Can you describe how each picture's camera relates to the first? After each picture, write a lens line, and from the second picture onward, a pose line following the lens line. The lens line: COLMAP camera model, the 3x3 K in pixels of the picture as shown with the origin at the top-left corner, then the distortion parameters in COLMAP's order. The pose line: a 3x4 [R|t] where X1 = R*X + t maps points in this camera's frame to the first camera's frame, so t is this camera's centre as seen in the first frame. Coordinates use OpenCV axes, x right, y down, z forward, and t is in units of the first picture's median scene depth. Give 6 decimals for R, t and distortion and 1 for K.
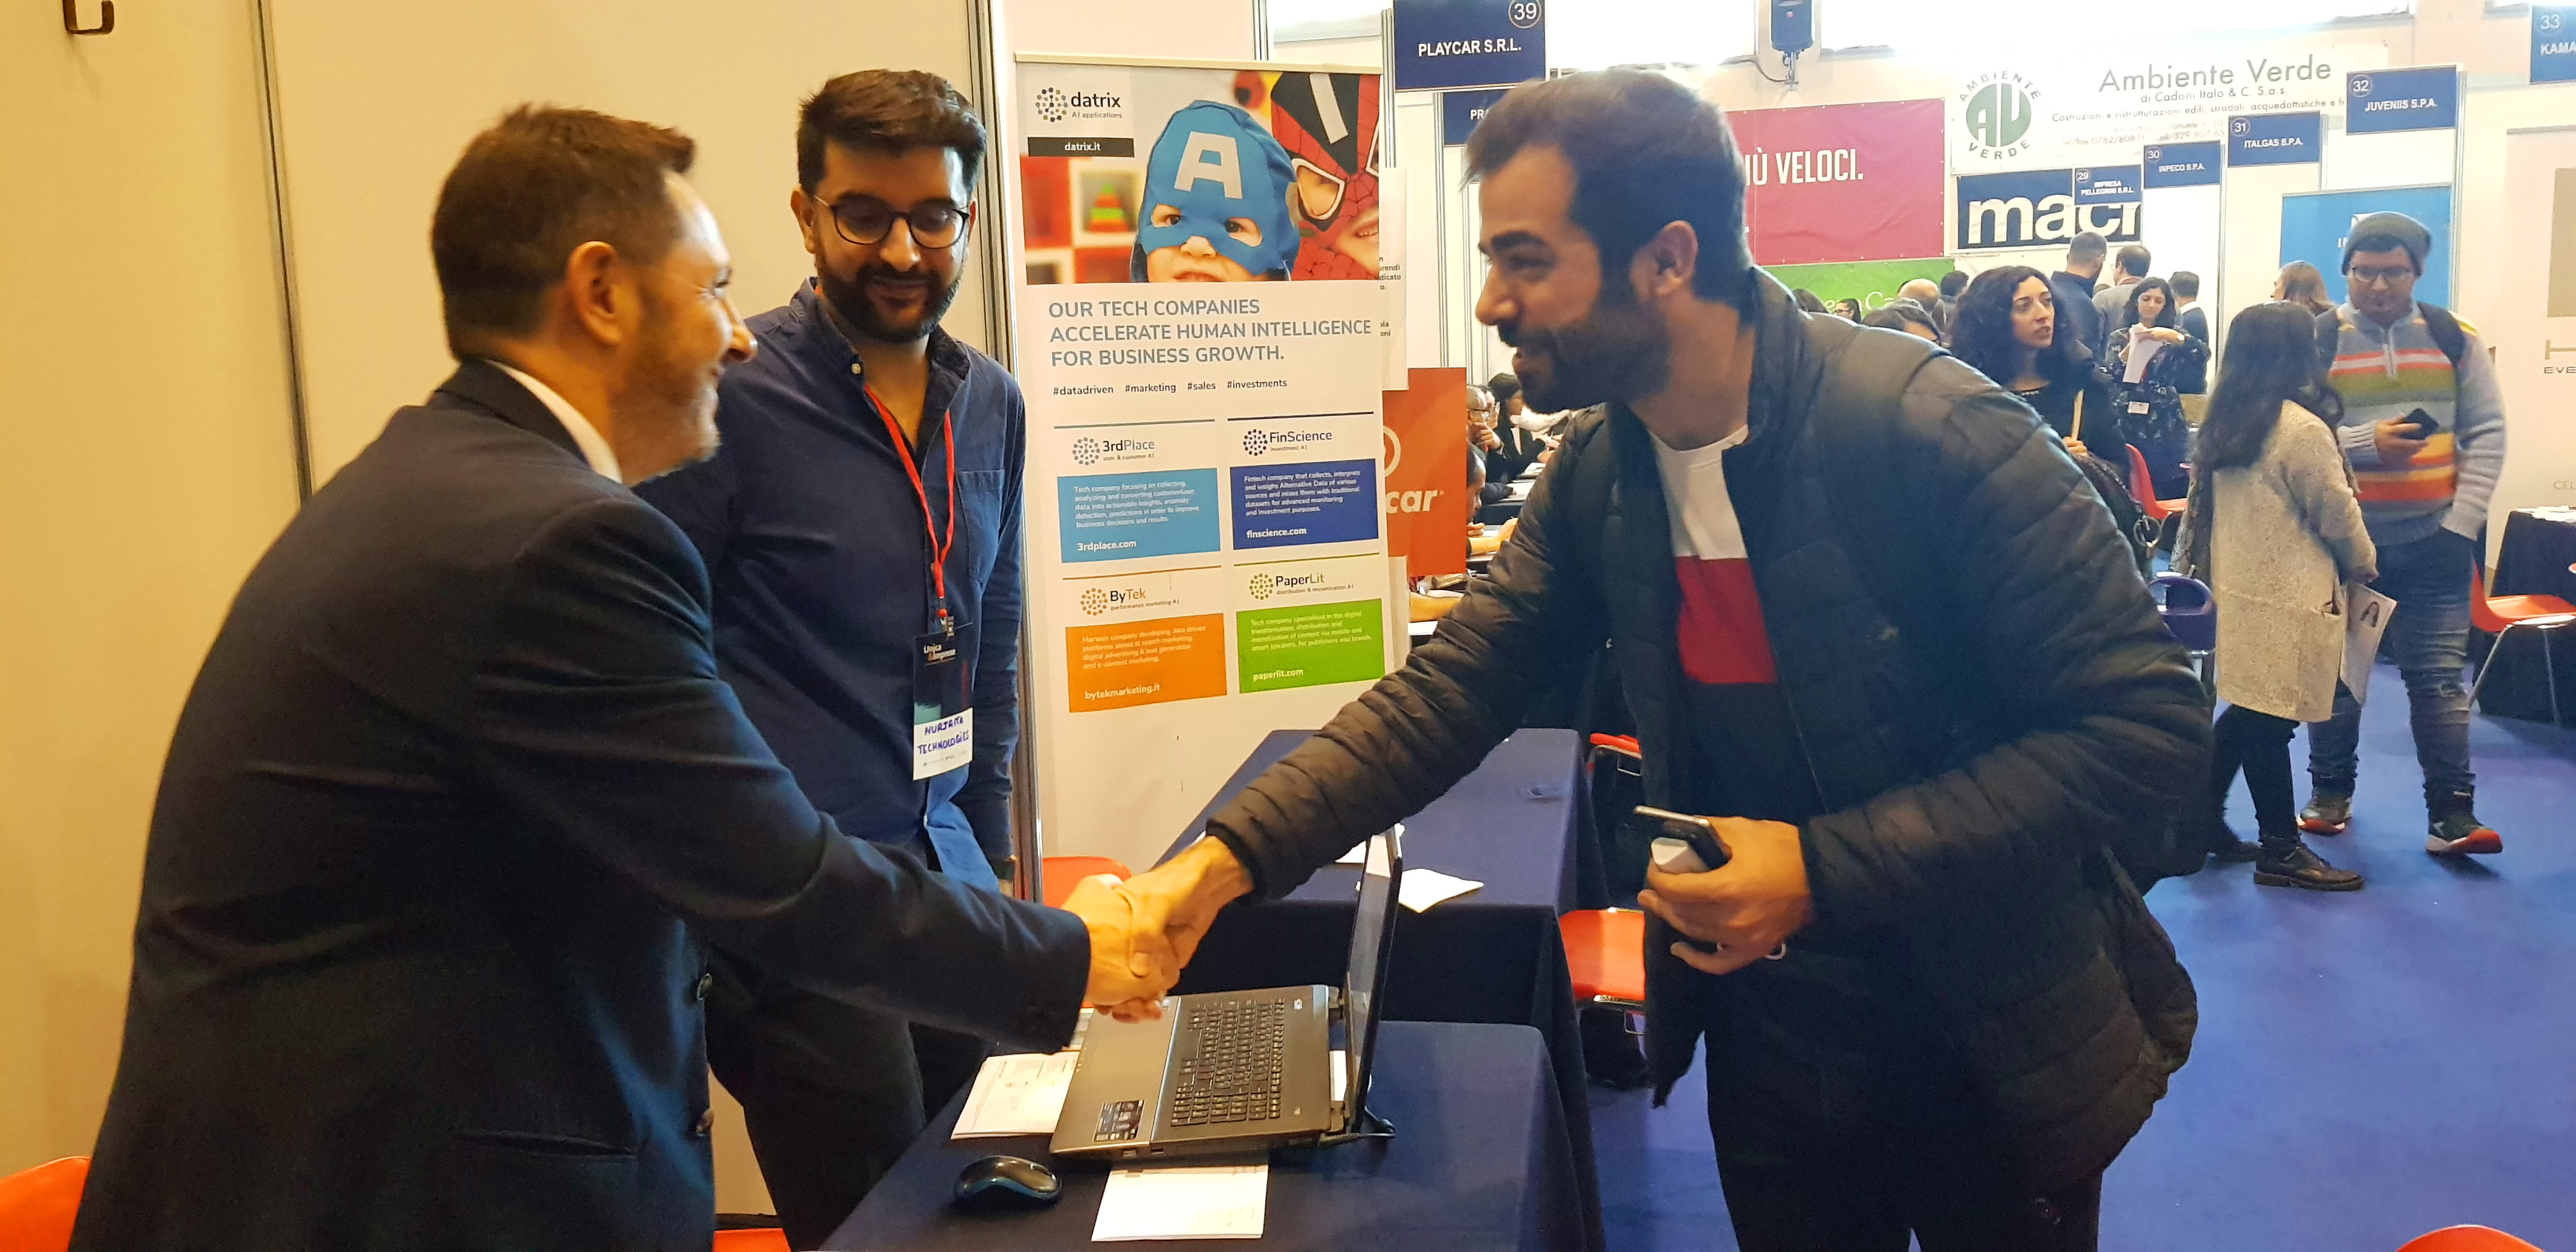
lens RADIAL K [[2034.2, 0, 1312.3], [0, 2034.2, 568.4], [0, 0, 1]] dist [0.064562, -0.039525]
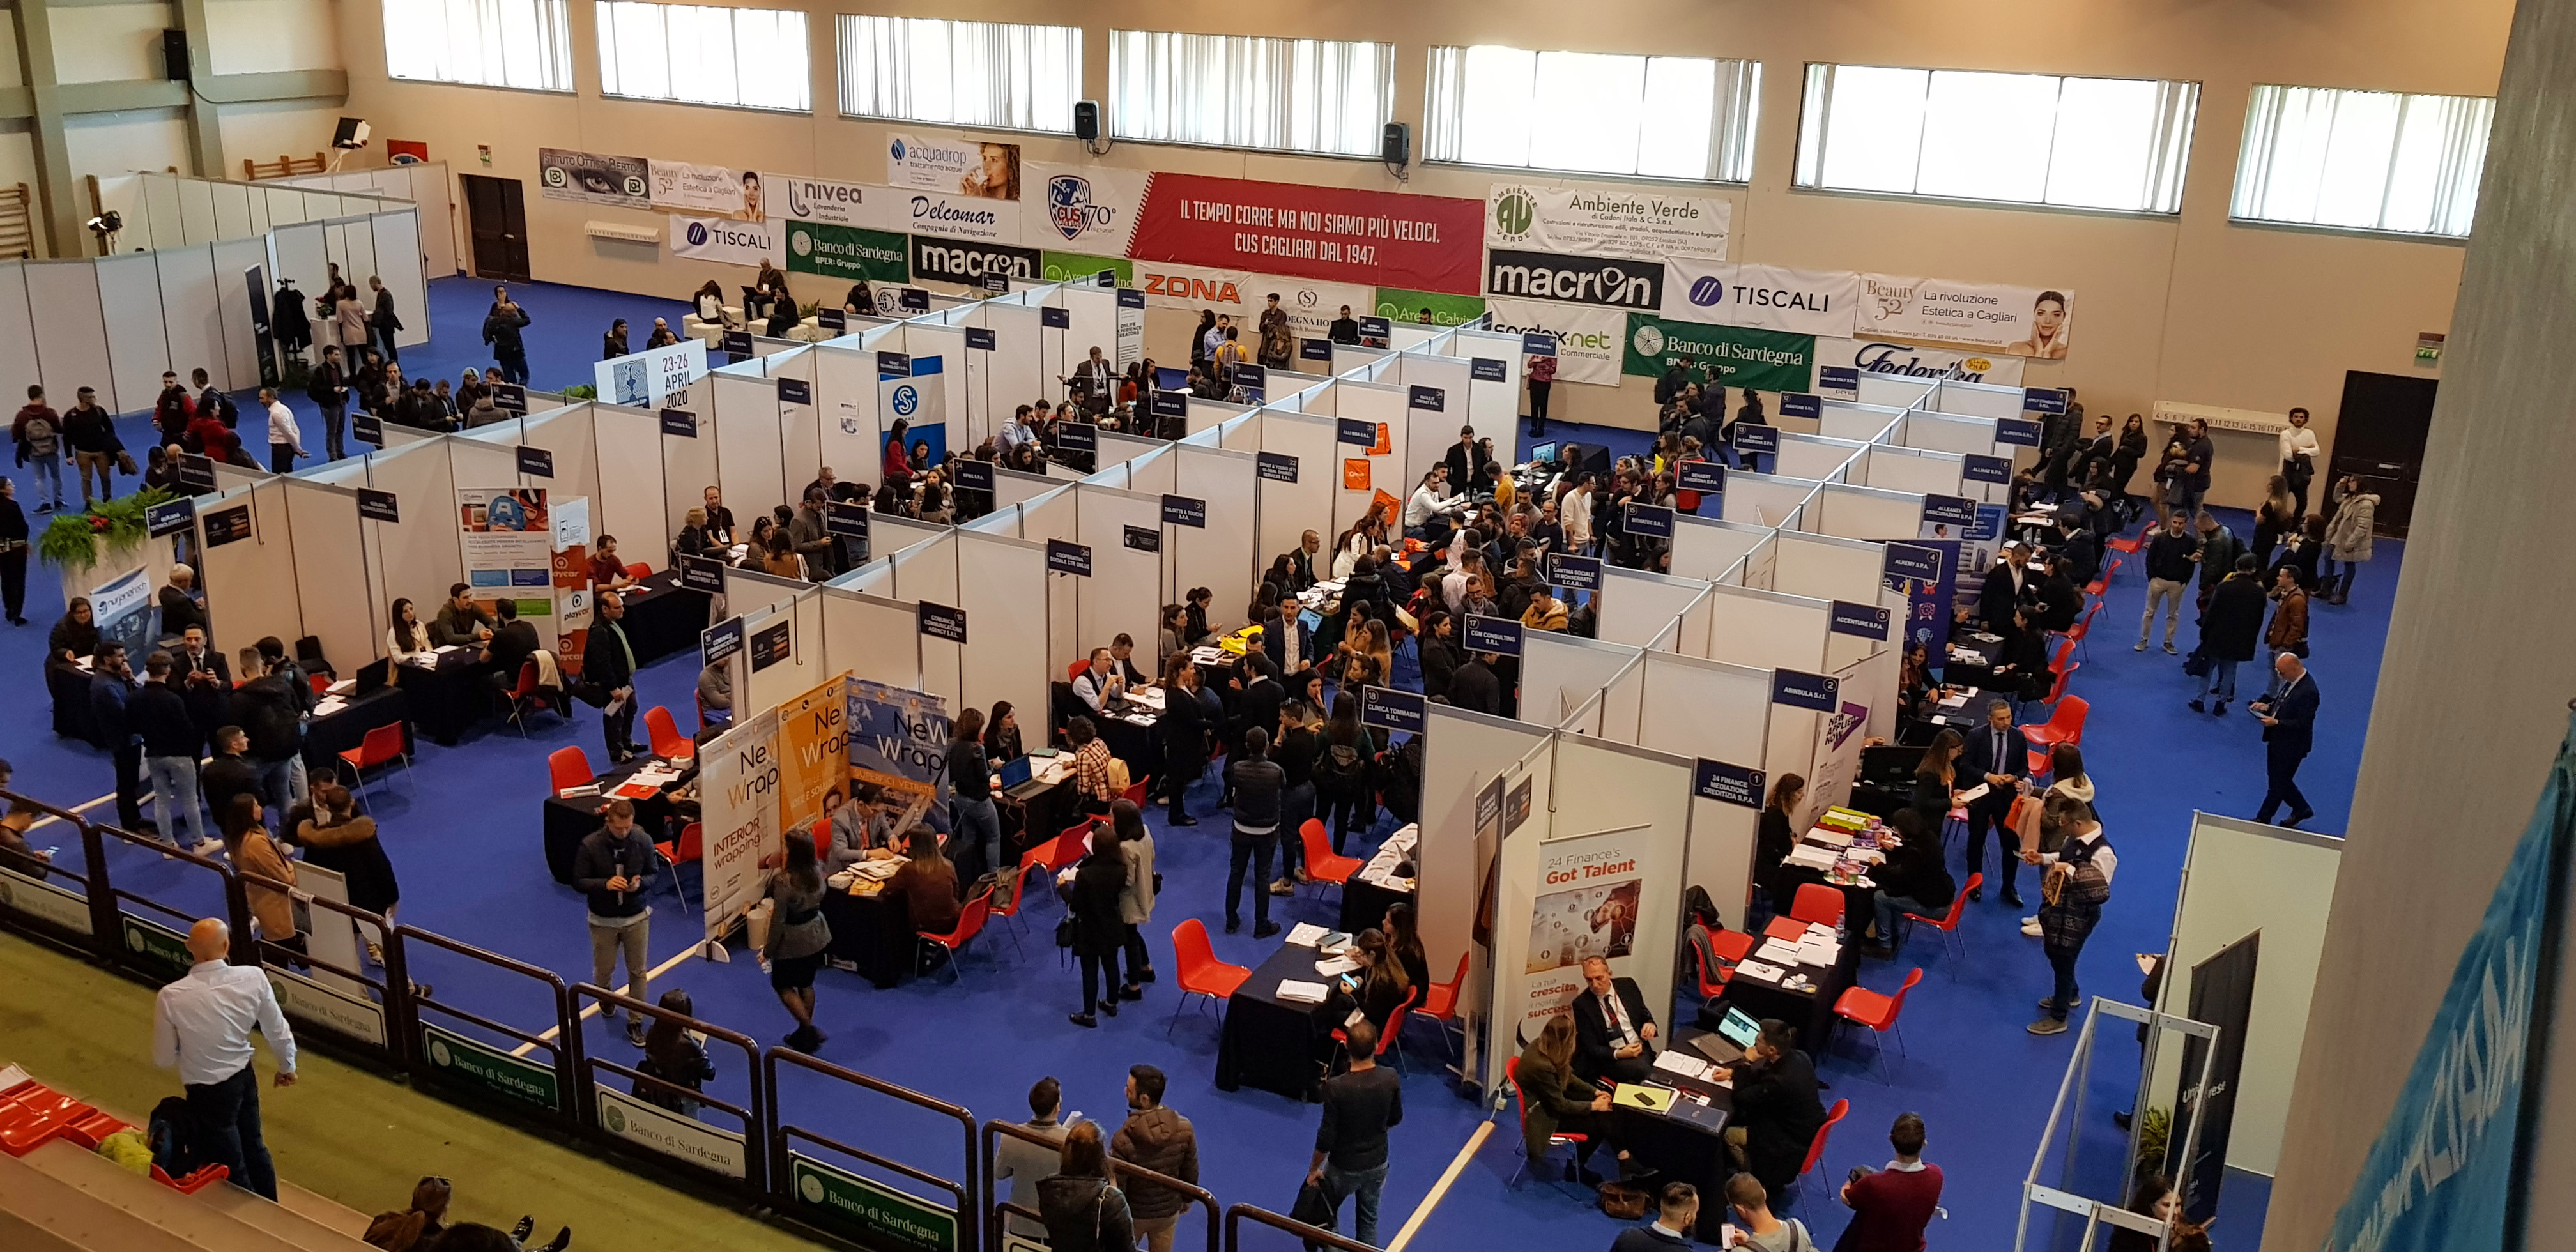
lens RADIAL K [[2034.2, 0, 1289.9], [0, 2034.2, 636.7], [0, 0, 1]] dist [0.064562, -0.039525]
pose [[0.951800, 0.153478, -0.265560, 0.648207], [-0.091835, 0.968683, 0.230694, -0.253868], [0.292650, -0.195187, 0.936087, -0.647488]]
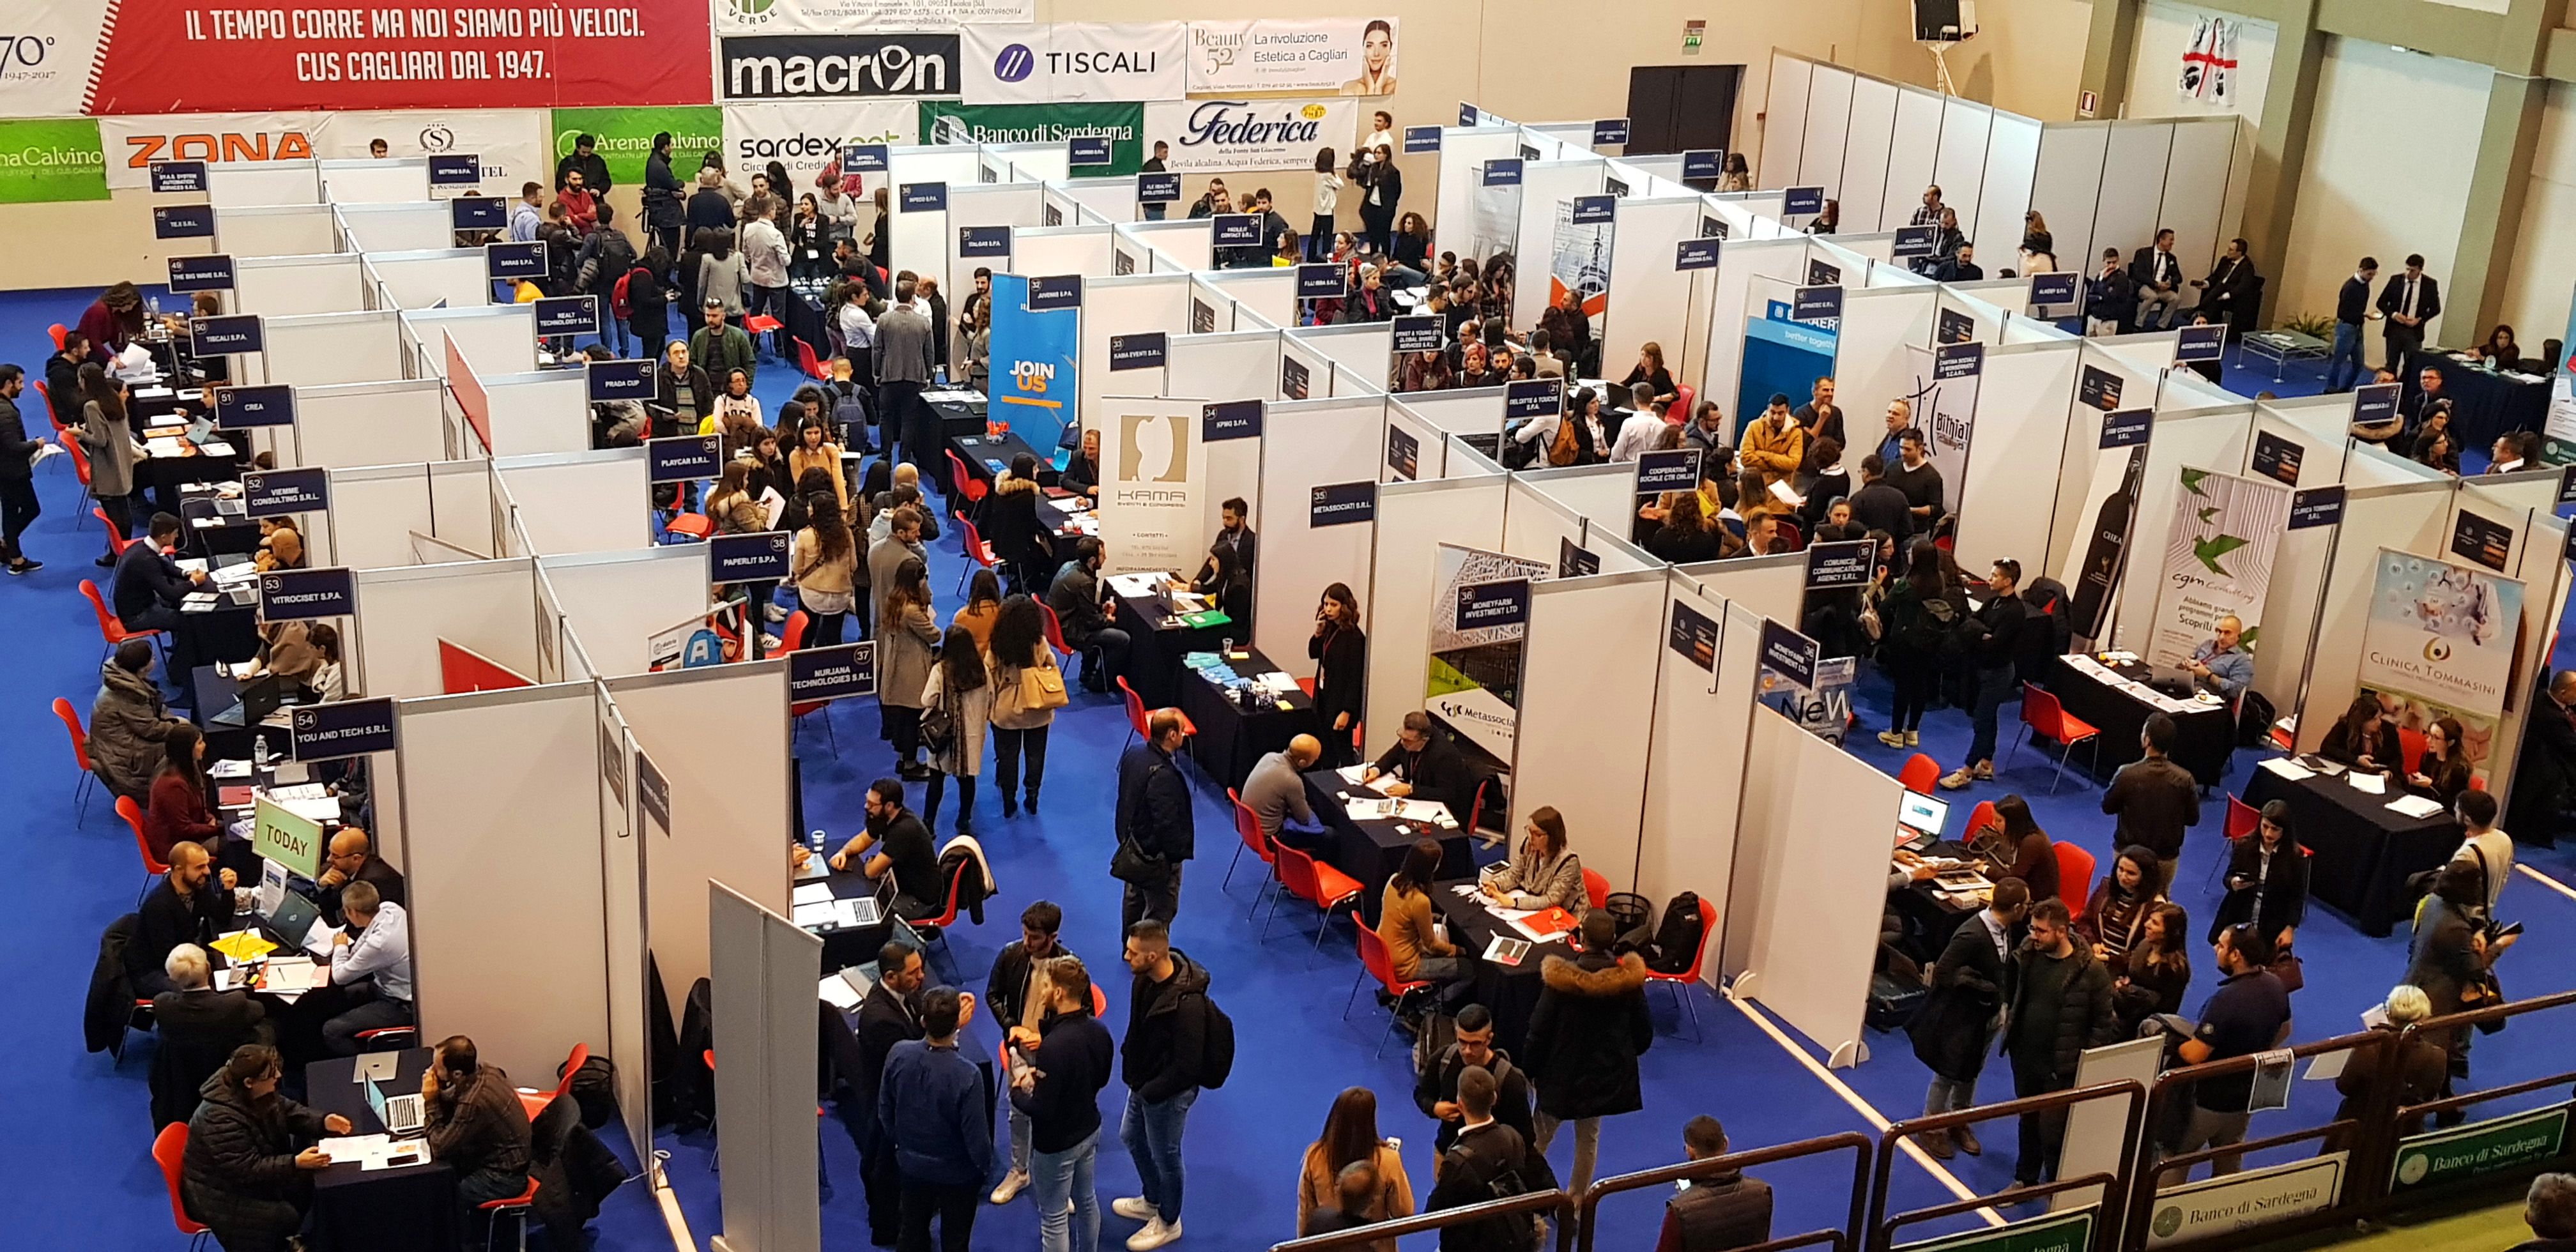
lens RADIAL K [[2611.2, 0, 1271.8], [0, 2611.2, 683.4], [0, 0, 1]] dist [0.053430, 0.000000]
pose [[0.838494, -0.134122, 0.528147, -0.278951], [-0.013481, 0.963833, 0.266167, -0.241266], [-0.544744, -0.230299, 0.806360, -0.504241]]
